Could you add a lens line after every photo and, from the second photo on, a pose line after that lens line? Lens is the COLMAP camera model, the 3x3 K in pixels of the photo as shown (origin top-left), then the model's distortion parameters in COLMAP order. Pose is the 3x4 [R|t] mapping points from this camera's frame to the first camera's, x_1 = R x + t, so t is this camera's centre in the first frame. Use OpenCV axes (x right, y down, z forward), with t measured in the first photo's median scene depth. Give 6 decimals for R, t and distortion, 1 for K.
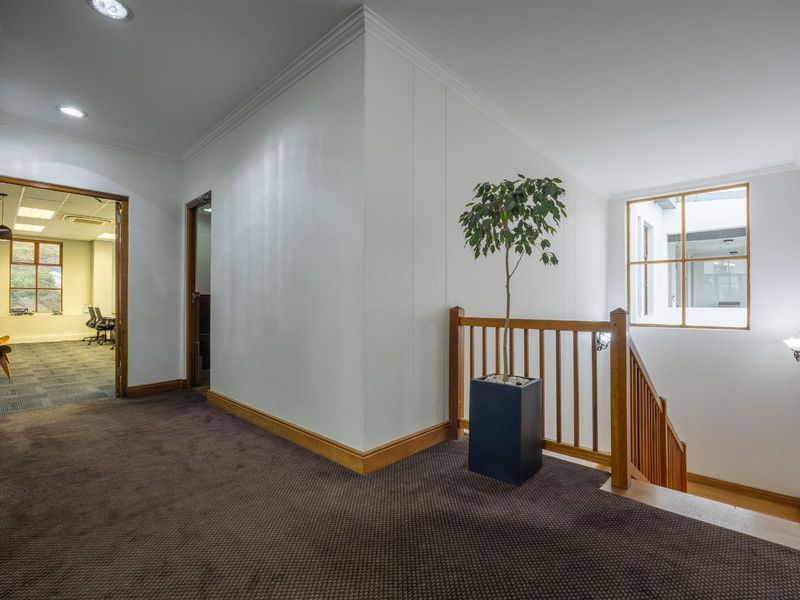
lens RADIAL K [[381.3, 0, 396.5], [0, 381.3, 296.8], [0, 0, 1]] dist [-0.003361, -0.001709]
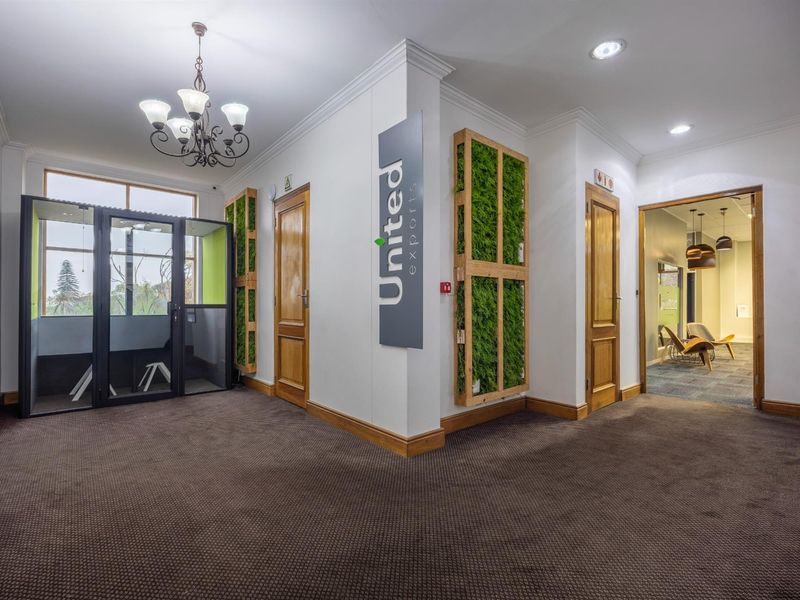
lens RADIAL K [[385.8, 0, 424.4], [0, 385.8, 303.6], [0, 0, 1]] dist [-0.002442, -0.000440]
pose [[-0.058300, -0.004982, -0.998287, 0.338183], [0.017806, 0.999823, -0.006030, 0.006508], [0.998140, -0.018127, -0.058201, 0.380868]]
